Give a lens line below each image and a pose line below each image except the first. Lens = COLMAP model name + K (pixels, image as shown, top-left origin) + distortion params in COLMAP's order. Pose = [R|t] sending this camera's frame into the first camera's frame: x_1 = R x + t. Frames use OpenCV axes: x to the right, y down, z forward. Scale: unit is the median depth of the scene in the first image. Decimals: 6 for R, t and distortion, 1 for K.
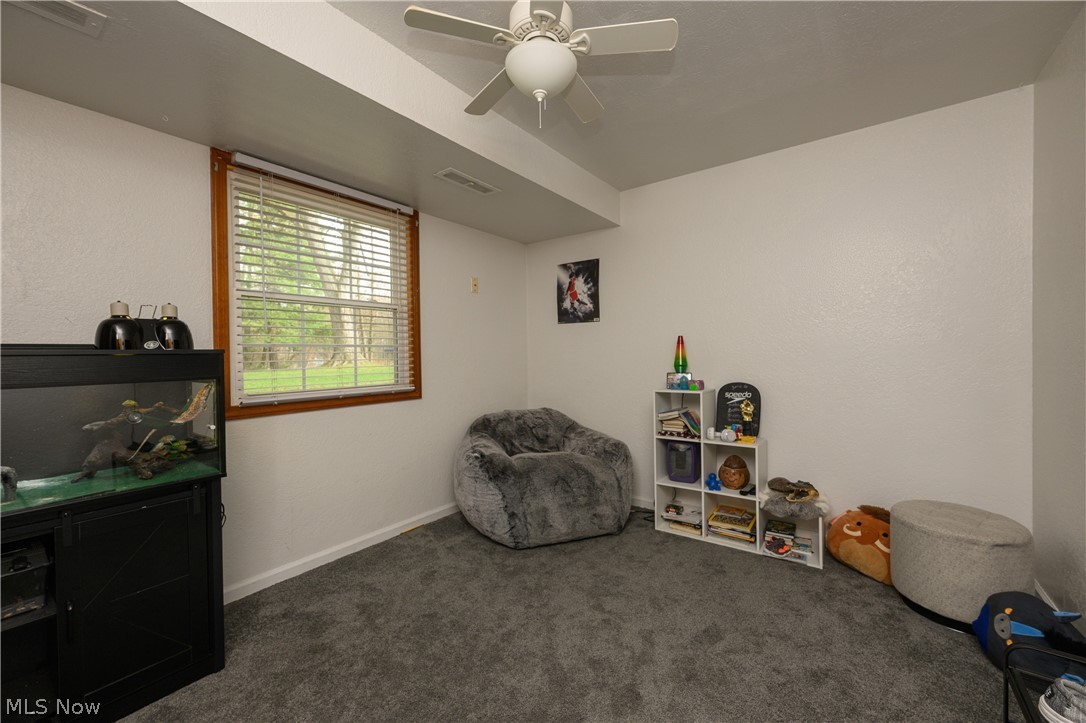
lens RADIAL K [[428.6, 0, 541.4], [0, 428.6, 355.6], [0, 0, 1]] dist [-0.002072, -0.000501]
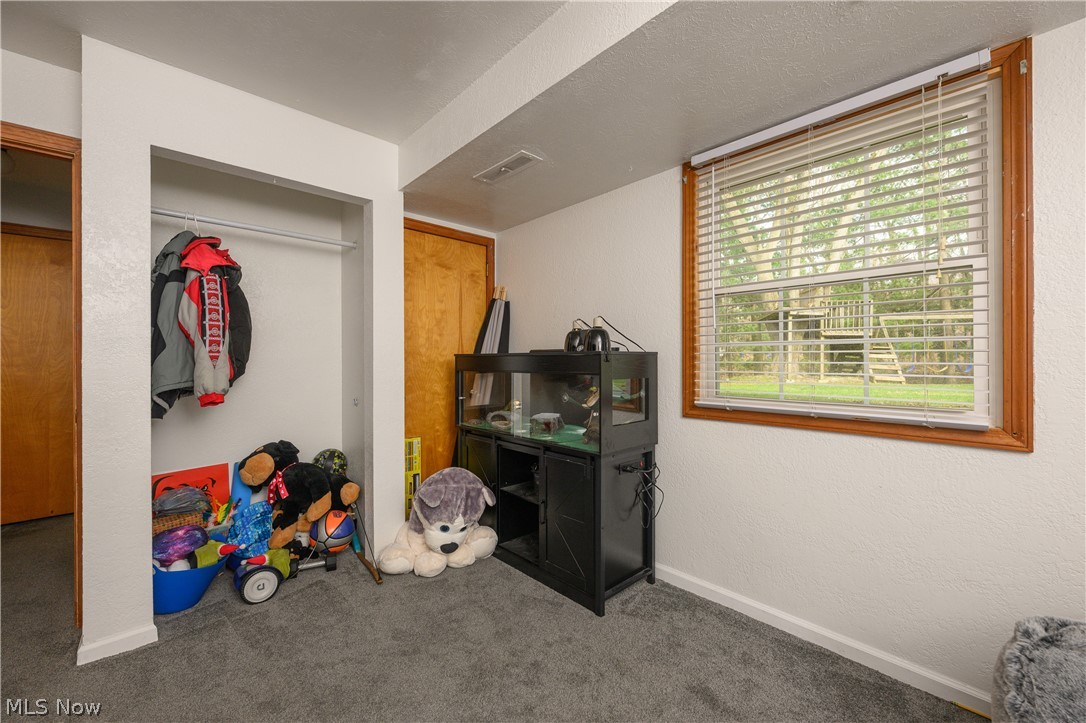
lens RADIAL K [[428.6, 0, 541.1], [0, 428.6, 362.8], [0, 0, 1]] dist [-0.002072, -0.000501]
pose [[-0.186091, 0.015196, -0.982415, 0.329489], [-0.003067, 0.999867, 0.016047, 0.000166], [0.982528, 0.005999, -0.186019, 0.754202]]
